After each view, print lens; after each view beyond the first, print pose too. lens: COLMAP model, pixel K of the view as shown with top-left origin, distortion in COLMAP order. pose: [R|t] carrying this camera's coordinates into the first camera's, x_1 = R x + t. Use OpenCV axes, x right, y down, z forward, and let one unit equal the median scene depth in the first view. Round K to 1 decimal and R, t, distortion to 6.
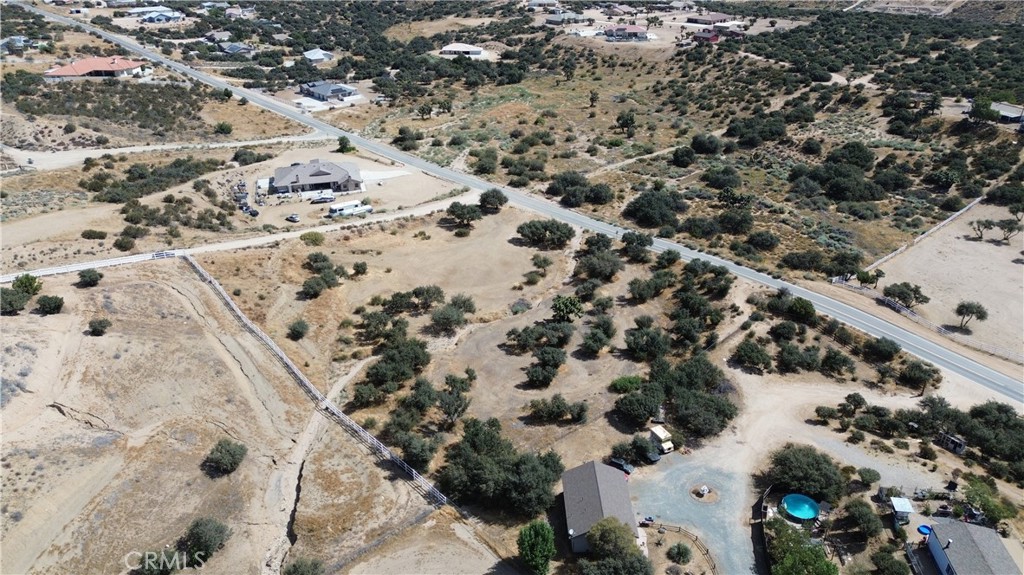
lens RADIAL K [[724.0, 0, 514.8], [0, 724.0, 286.5], [0, 0, 1]] dist [0.065961, -0.057555]
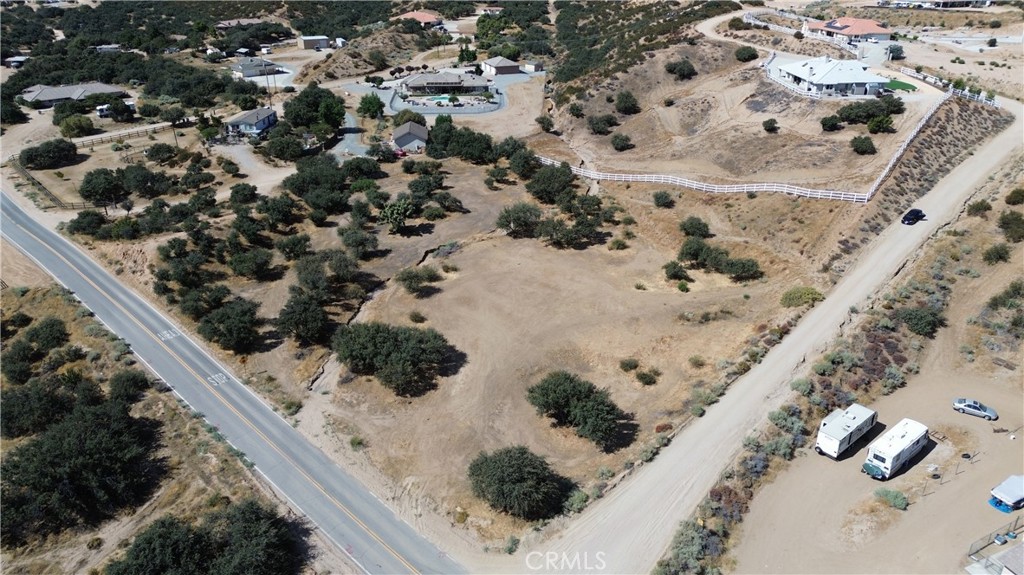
lens RADIAL K [[724.0, 0, 514.8], [0, 724.0, 286.5], [0, 0, 1]] dist [0.065961, -0.057555]
pose [[-0.997328, 0.039157, -0.061674, -0.018227], [-0.025007, 0.610238, 0.791823, -0.629051], [0.068641, 0.791250, -0.607629, 1.588326]]
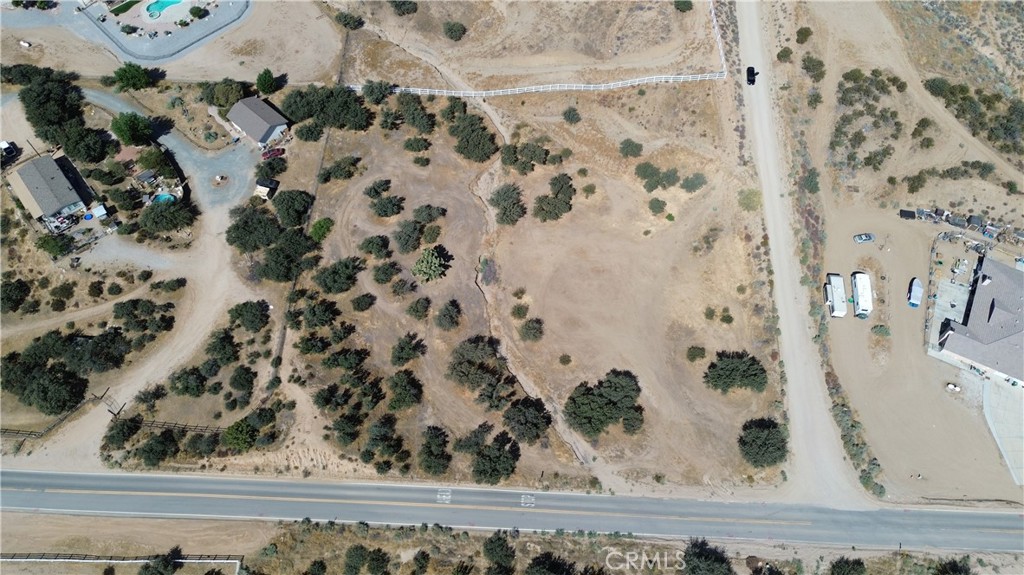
lens RADIAL K [[724.0, 0, 514.8], [0, 724.0, 286.5], [0, 0, 1]] dist [0.065961, -0.057555]
pose [[-0.688995, 0.626221, -0.364874, 0.365714], [-0.331021, 0.175964, 0.927072, -0.921258], [0.644757, 0.759529, 0.086054, 0.977903]]
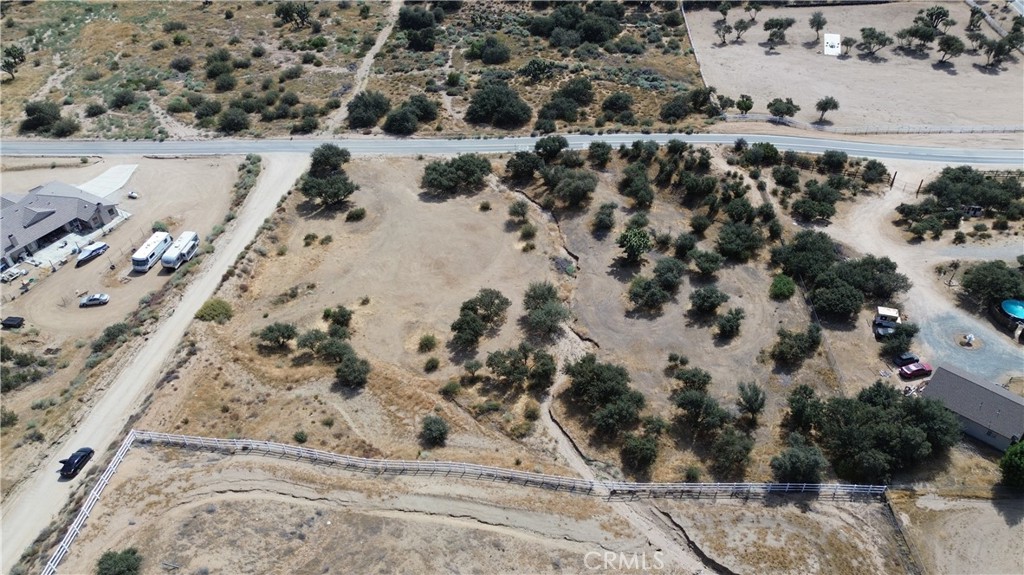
lens RADIAL K [[724.0, 0, 514.8], [0, 724.0, 286.5], [0, 0, 1]] dist [0.065961, -0.057555]
pose [[0.704875, -0.448520, 0.549529, -0.523750], [0.335287, 0.893378, 0.299097, -0.229411], [-0.625088, -0.026576, 0.780102, 0.383133]]
